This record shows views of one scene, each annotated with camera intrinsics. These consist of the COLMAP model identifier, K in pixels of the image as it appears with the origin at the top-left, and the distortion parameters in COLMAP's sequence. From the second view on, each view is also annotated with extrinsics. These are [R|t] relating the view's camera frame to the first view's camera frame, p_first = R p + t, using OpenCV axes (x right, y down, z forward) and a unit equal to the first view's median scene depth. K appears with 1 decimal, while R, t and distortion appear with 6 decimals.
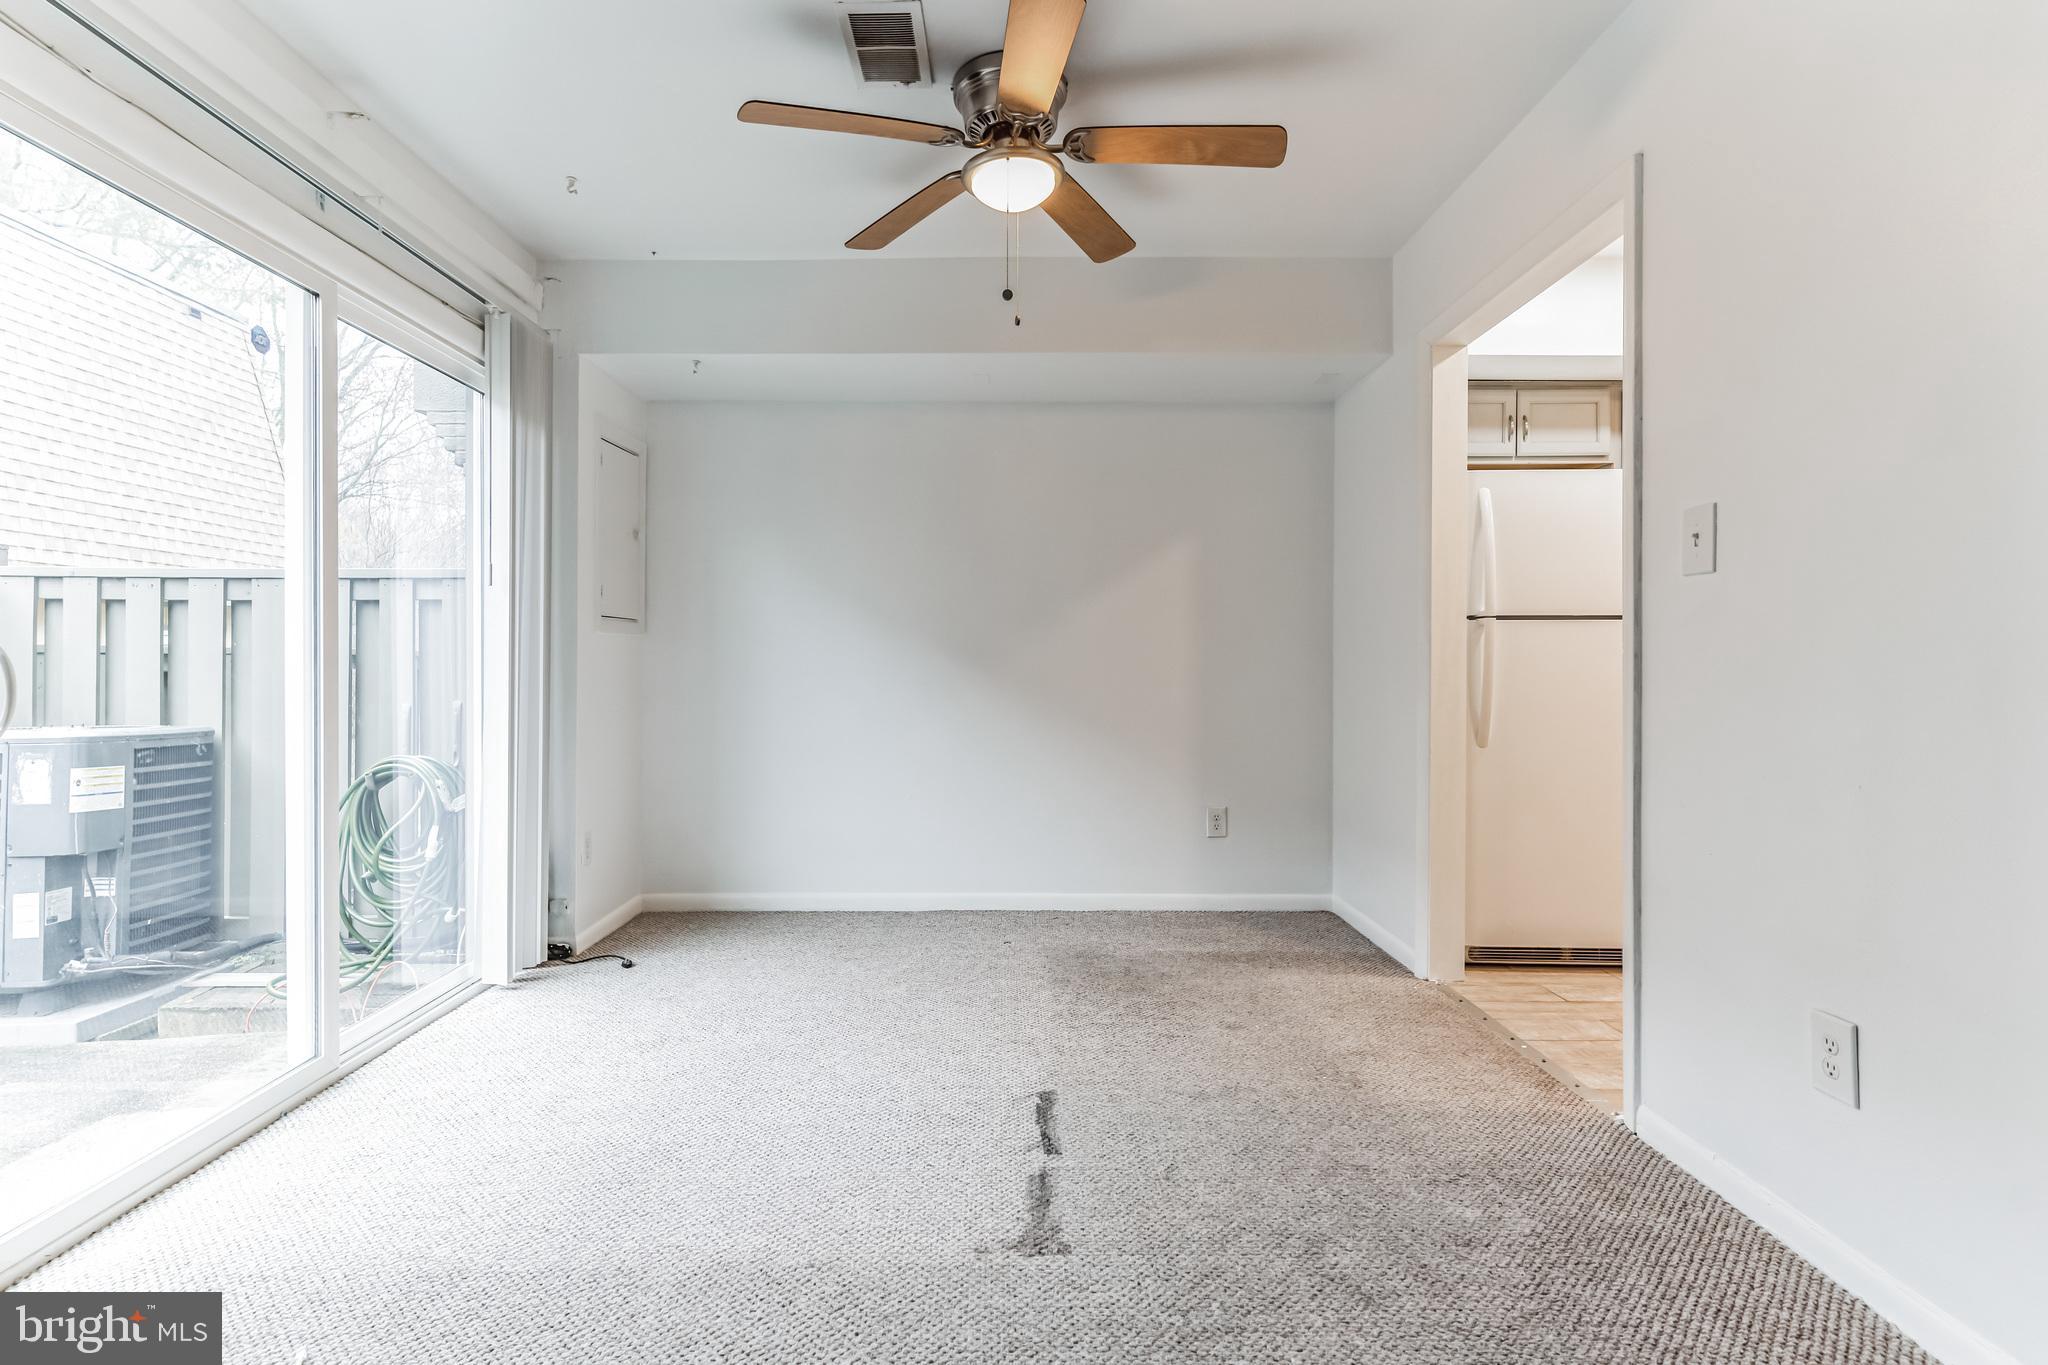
lens RADIAL K [[982.3, 0, 1002.6], [0, 982.3, 664.3], [0, 0, 1]] dist [0.001470, 0.000684]
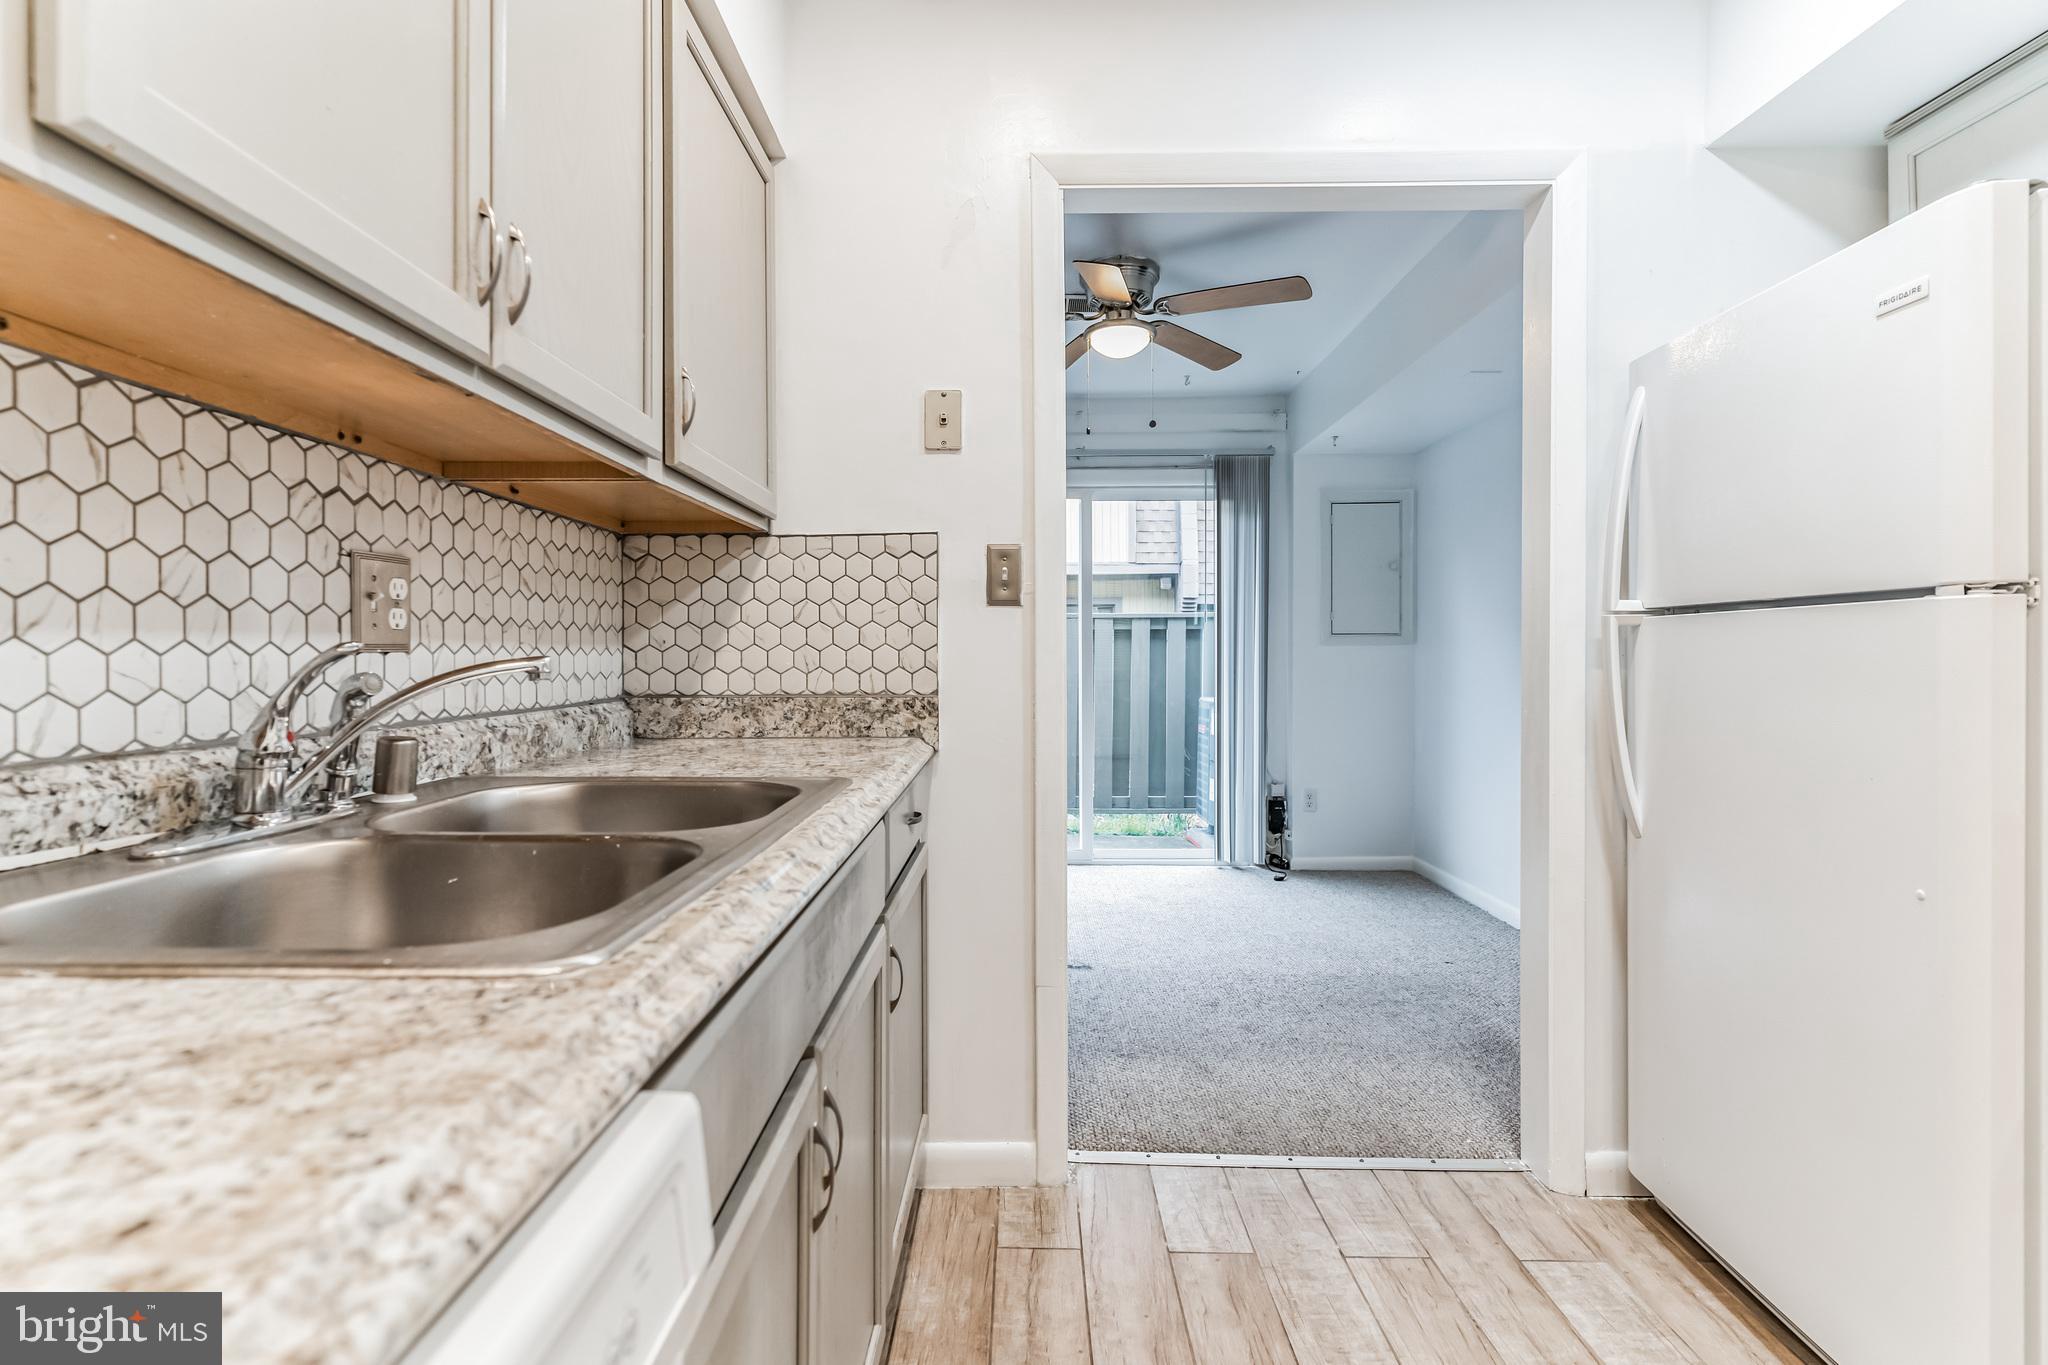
lens RADIAL K [[982.3, 0, 1005.6], [0, 982.3, 664.7], [0, 0, 1]] dist [0.001470, 0.000684]
pose [[-0.017218, 0.010165, -0.999800, 1.118356], [0.003265, 0.999944, 0.010111, -0.025630], [0.999846, -0.003090, -0.017250, 0.664870]]
